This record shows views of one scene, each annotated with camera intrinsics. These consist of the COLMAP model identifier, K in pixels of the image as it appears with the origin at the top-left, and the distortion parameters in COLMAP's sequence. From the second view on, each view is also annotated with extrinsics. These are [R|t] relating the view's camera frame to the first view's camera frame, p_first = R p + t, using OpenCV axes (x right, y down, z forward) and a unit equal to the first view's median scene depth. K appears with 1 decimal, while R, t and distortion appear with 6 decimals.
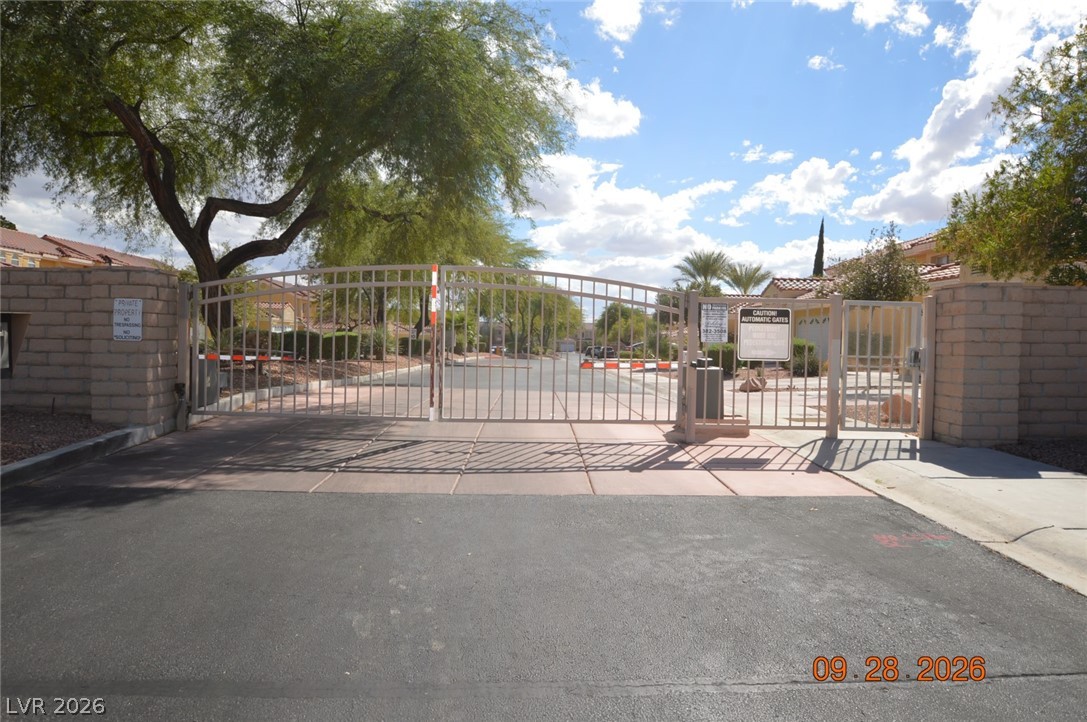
lens RADIAL K [[649.9, 0, 546.0], [0, 649.9, 360.1], [0, 0, 1]] dist [-0.005702, -0.000122]
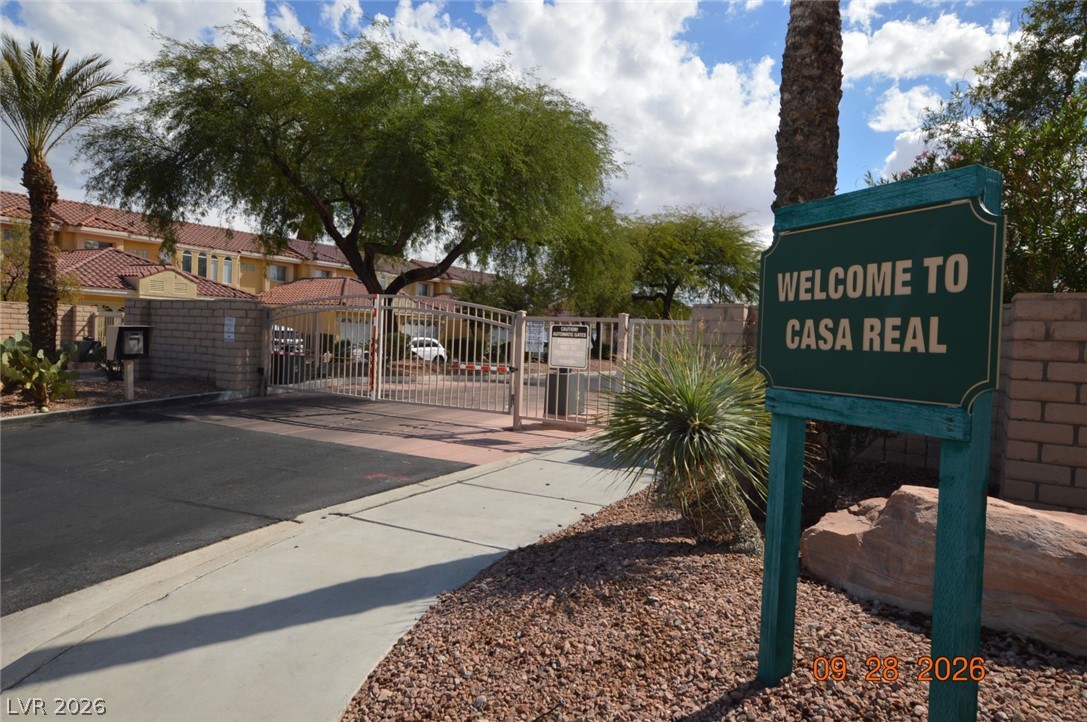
lens RADIAL K [[649.9, 0, 496.9], [0, 649.9, 370.3], [0, 0, 1]] dist [-0.005702, -0.000122]
pose [[0.853912, 0.043116, -0.518628, 0.777088], [-0.040615, 0.999044, 0.016183, -0.008536], [0.518830, 0.007246, 0.854847, -0.105772]]
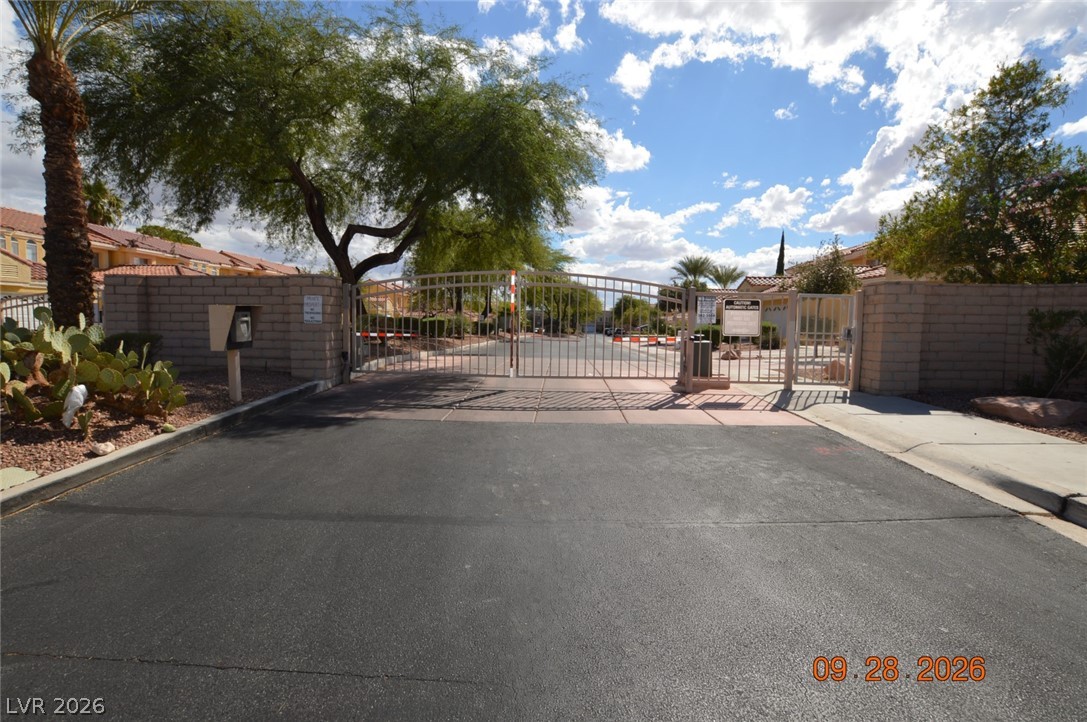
lens RADIAL K [[481.5, 0, 549.6], [0, 481.5, 358.6], [0, 0, 1]] dist [-0.033016, 0.005290]
pose [[0.998731, 0.000477, -0.050356, -0.033216], [0.001645, 0.999112, 0.042093, 0.005608], [0.050331, -0.042122, 0.997844, -0.078139]]
